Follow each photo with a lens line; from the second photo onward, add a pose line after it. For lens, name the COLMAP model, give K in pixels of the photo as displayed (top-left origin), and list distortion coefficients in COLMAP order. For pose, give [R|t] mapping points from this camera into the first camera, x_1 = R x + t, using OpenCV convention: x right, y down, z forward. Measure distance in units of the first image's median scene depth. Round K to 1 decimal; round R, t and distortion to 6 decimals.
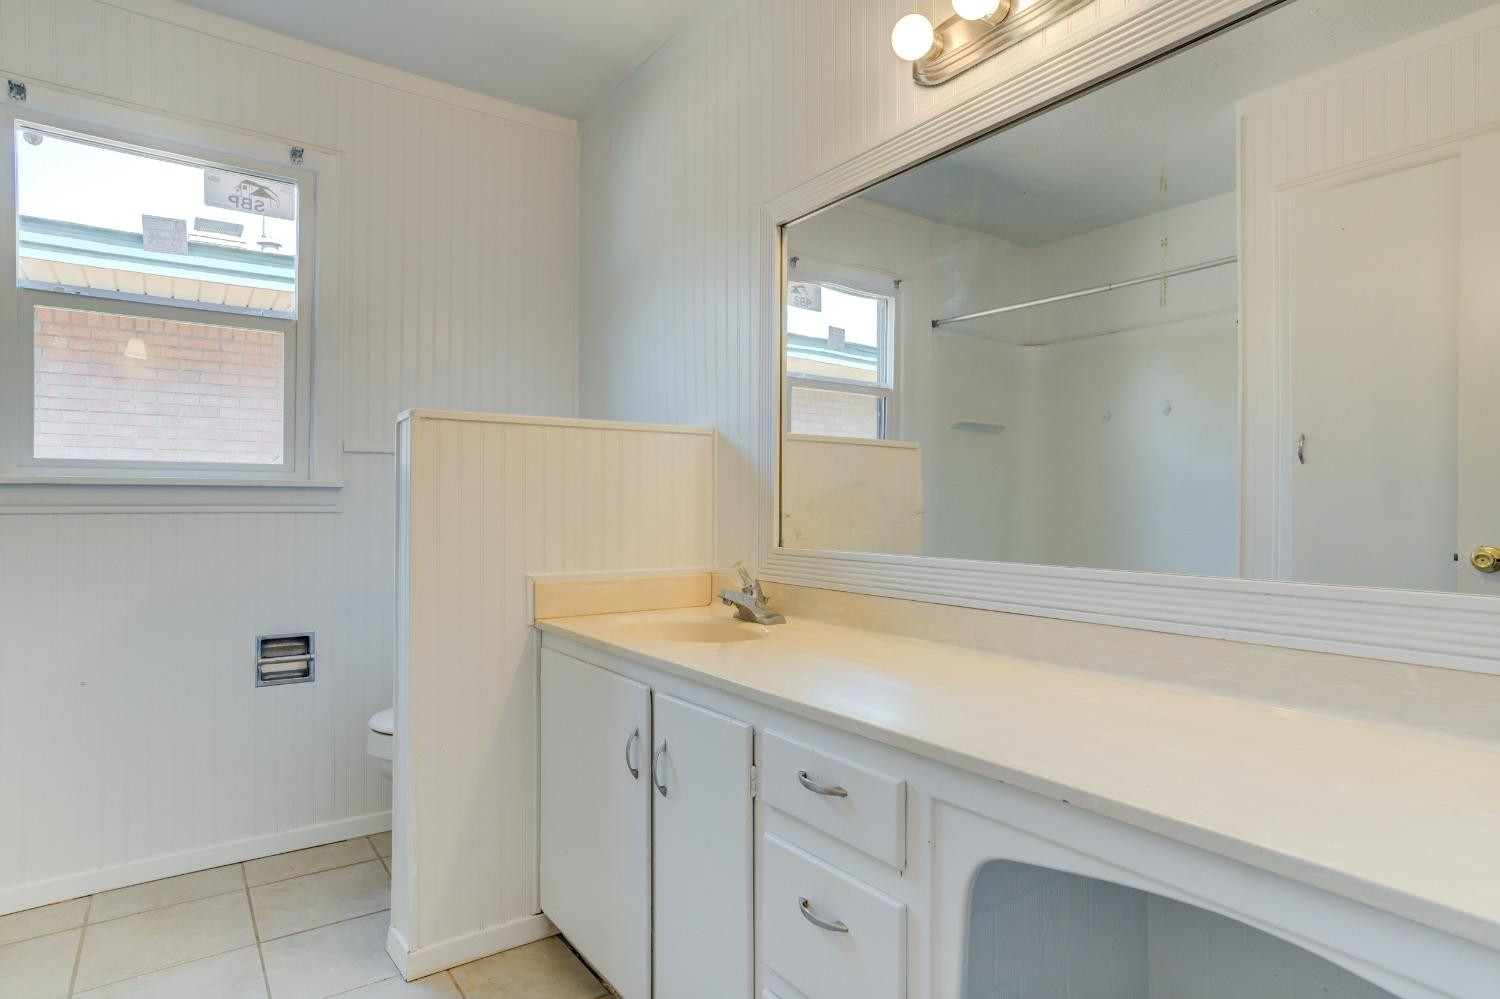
lens RADIAL K [[845.0, 0, 750.0], [0, 845.0, 499.5], [0, 0, 1]] dist [-0.058994, 0.046647]
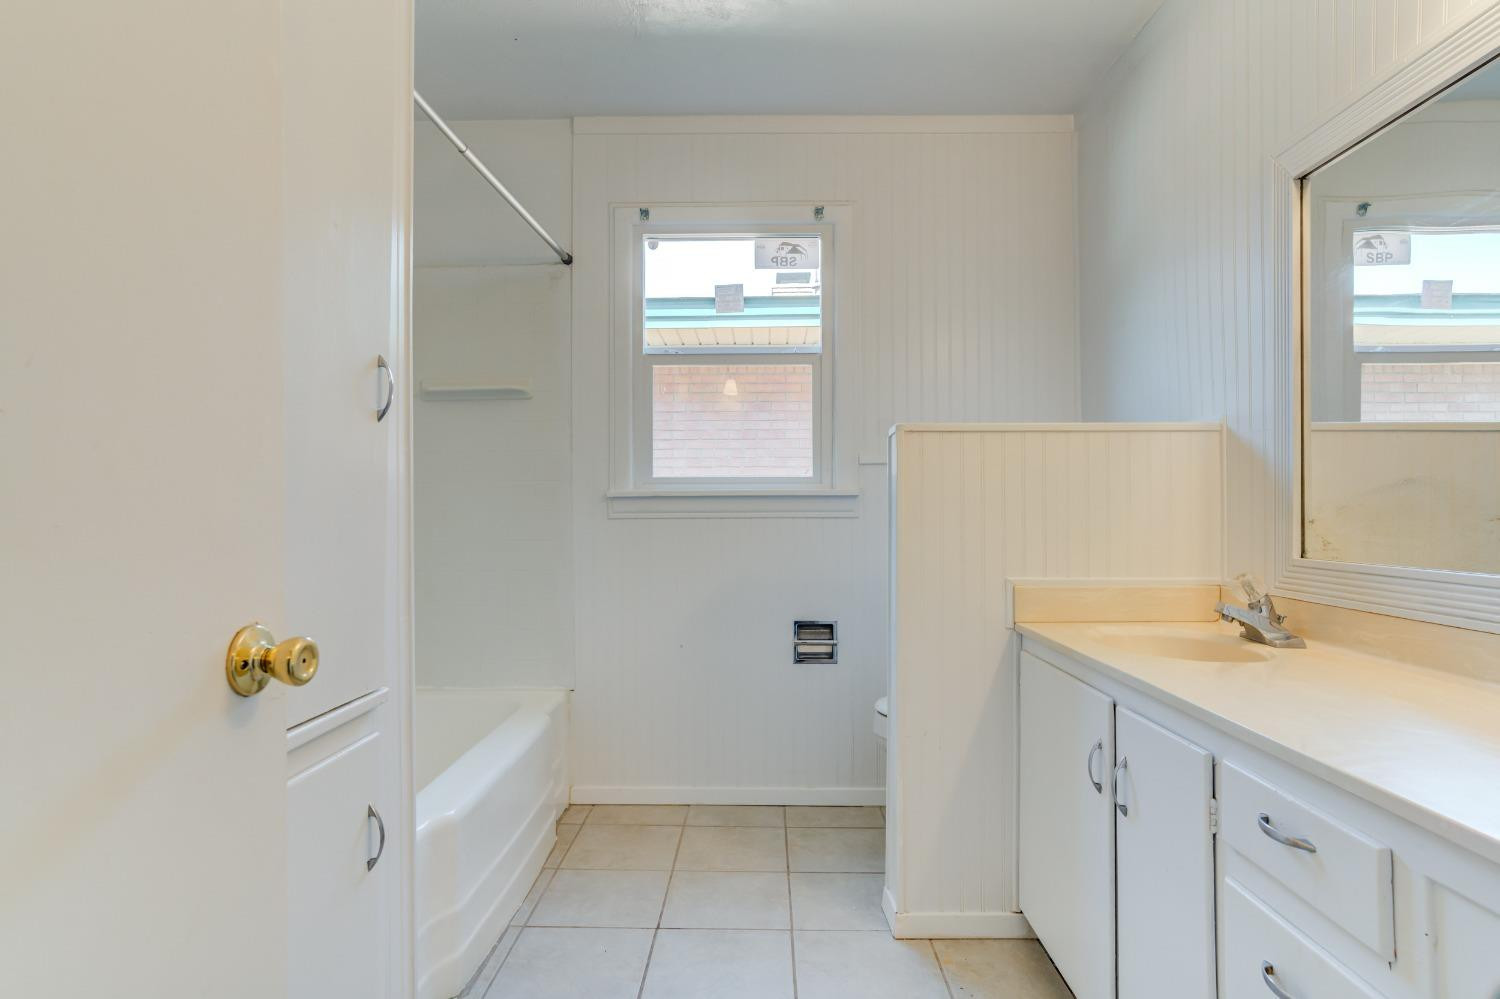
lens RADIAL K [[866.2, 0, 751.8], [0, 866.2, 509.0], [0, 0, 1]] dist [-0.063778, 0.053626]
pose [[0.785273, -0.005460, -0.619125, 0.137033], [0.008029, 0.999967, 0.001365, 0.001105], [0.619098, -0.006043, 0.785291, -0.014951]]
